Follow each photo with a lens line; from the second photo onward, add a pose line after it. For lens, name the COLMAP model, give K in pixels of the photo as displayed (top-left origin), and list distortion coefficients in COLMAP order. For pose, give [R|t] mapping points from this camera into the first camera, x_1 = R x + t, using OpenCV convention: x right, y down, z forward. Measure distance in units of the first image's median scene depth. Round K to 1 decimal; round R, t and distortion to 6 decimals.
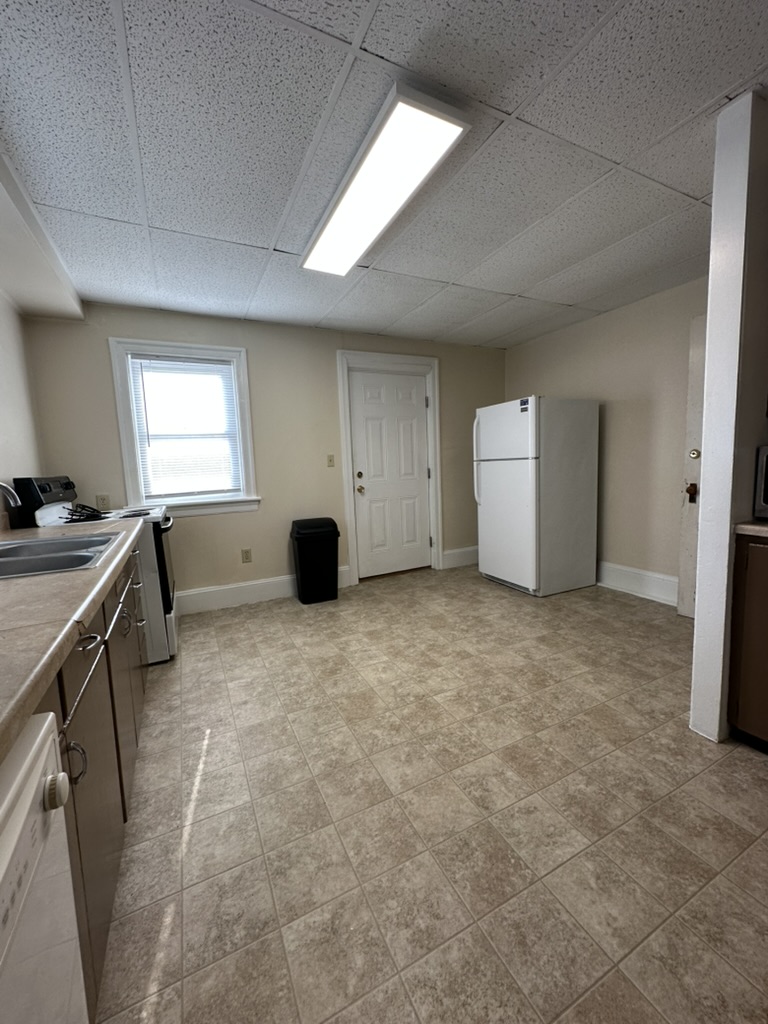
lens RADIAL K [[410.9, 0, 387.0], [0, 410.9, 508.0], [0, 0, 1]] dist [-0.005495, 0.001135]
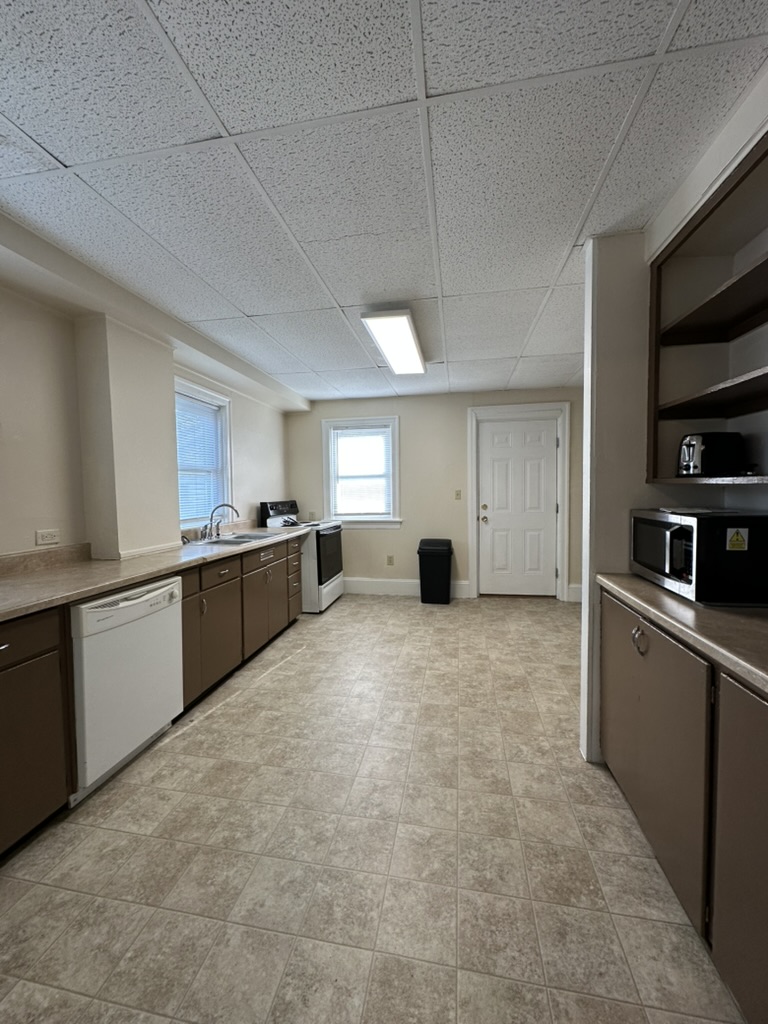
lens RADIAL K [[410.9, 0, 383.9], [0, 410.9, 510.3], [0, 0, 1]] dist [-0.005495, 0.001135]
pose [[0.796599, 0.059178, -0.601605, 0.549117], [-0.084190, 0.996359, -0.013470, -0.039347], [0.598617, 0.061379, 0.798680, -0.172323]]
